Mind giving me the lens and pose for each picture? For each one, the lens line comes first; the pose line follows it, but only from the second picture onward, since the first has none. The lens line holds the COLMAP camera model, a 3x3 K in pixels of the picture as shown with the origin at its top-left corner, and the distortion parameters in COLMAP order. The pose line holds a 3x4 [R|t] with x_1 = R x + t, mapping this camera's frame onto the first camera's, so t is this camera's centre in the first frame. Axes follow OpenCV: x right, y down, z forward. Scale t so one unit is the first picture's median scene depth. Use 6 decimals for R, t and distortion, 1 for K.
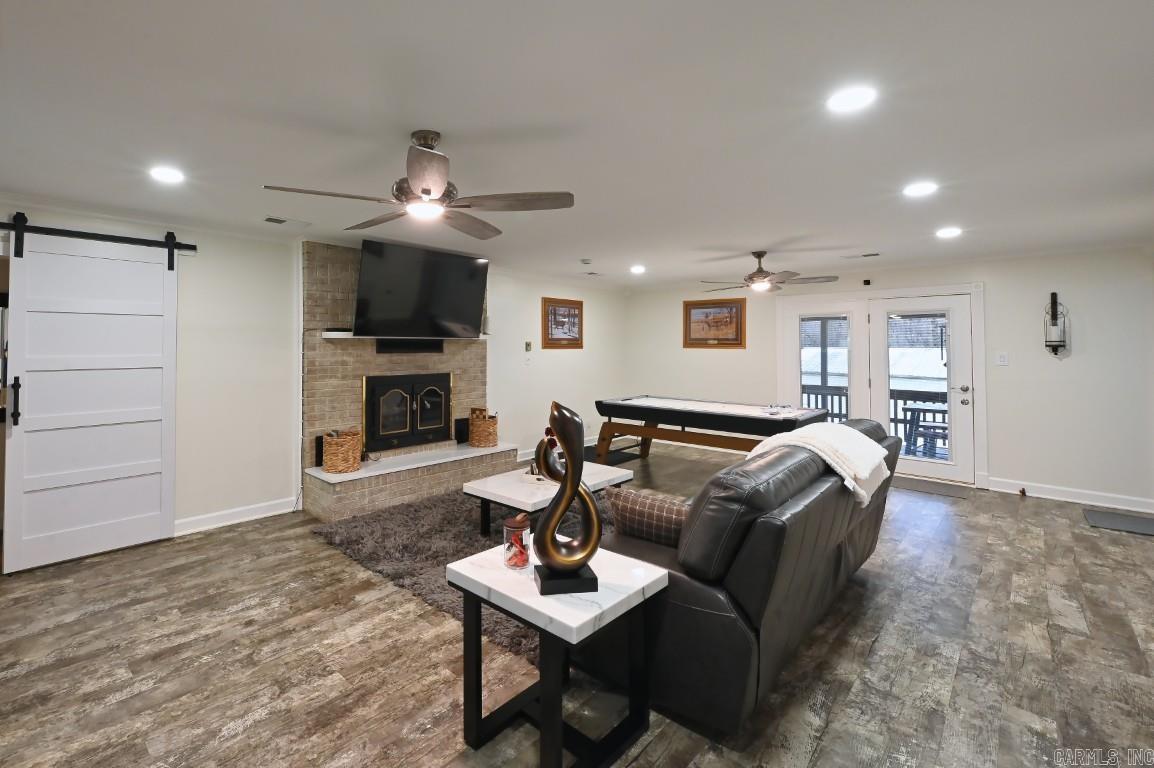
lens RADIAL K [[516.9, 0, 513.2], [0, 516.9, 339.7], [0, 0, 1]] dist [-0.000406, -0.000180]
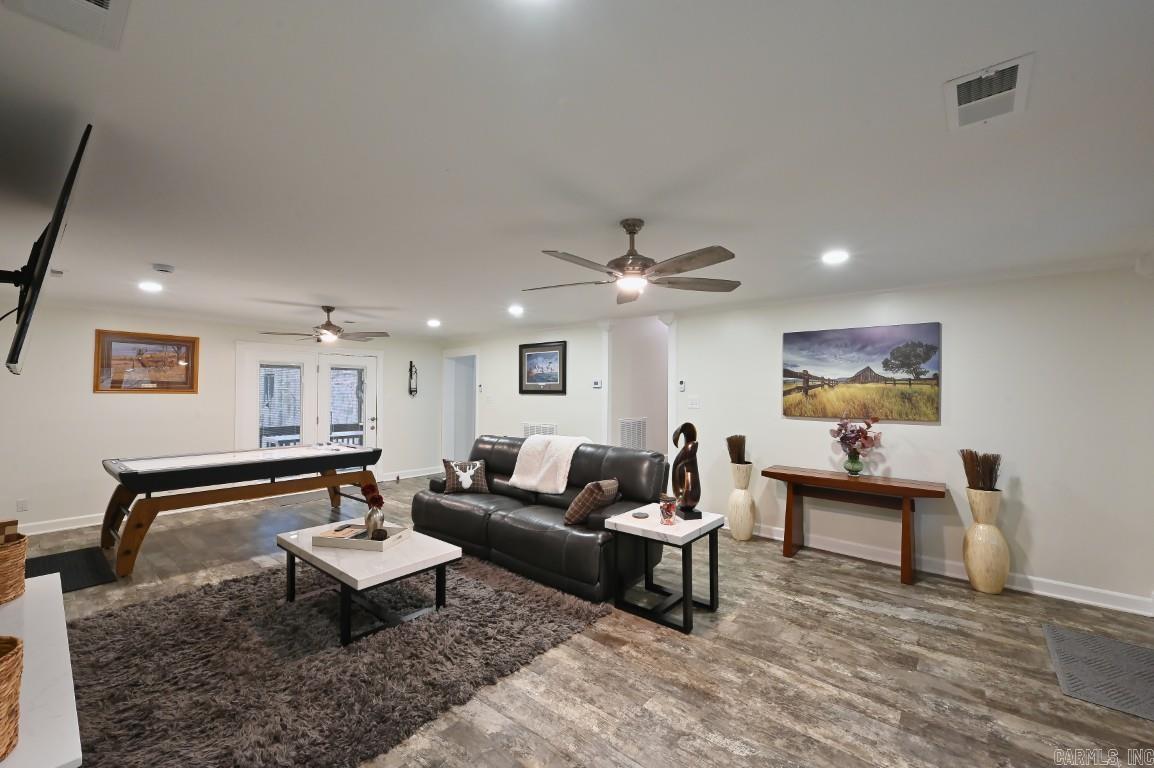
lens RADIAL K [[466.9, 0, 577.0], [0, 466.9, 384.0], [0, 0, 1]] dist [-0.001466, -0.000152]
pose [[-0.077065, 0.014879, 0.996915, -0.846894], [-0.014423, 0.999767, -0.016037, 0.009161], [-0.996922, -0.015615, -0.076833, 0.807182]]
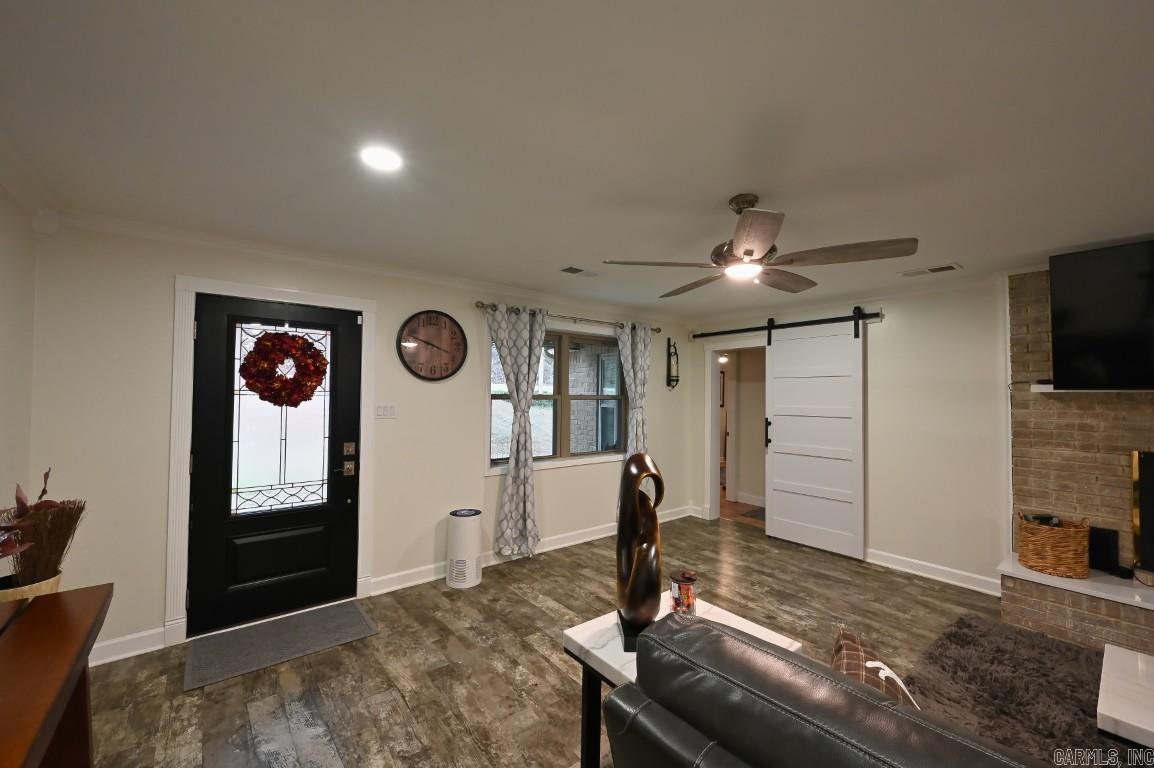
lens RADIAL K [[458.9, 0, 577.0], [0, 458.9, 384.0], [0, 0, 1]] dist [0.000391, 0.000051]
pose [[-0.113129, -0.026328, -0.993231, 0.529086], [-0.002261, 0.999653, -0.026241, 0.004222], [0.993578, -0.000723, -0.113150, 0.511357]]
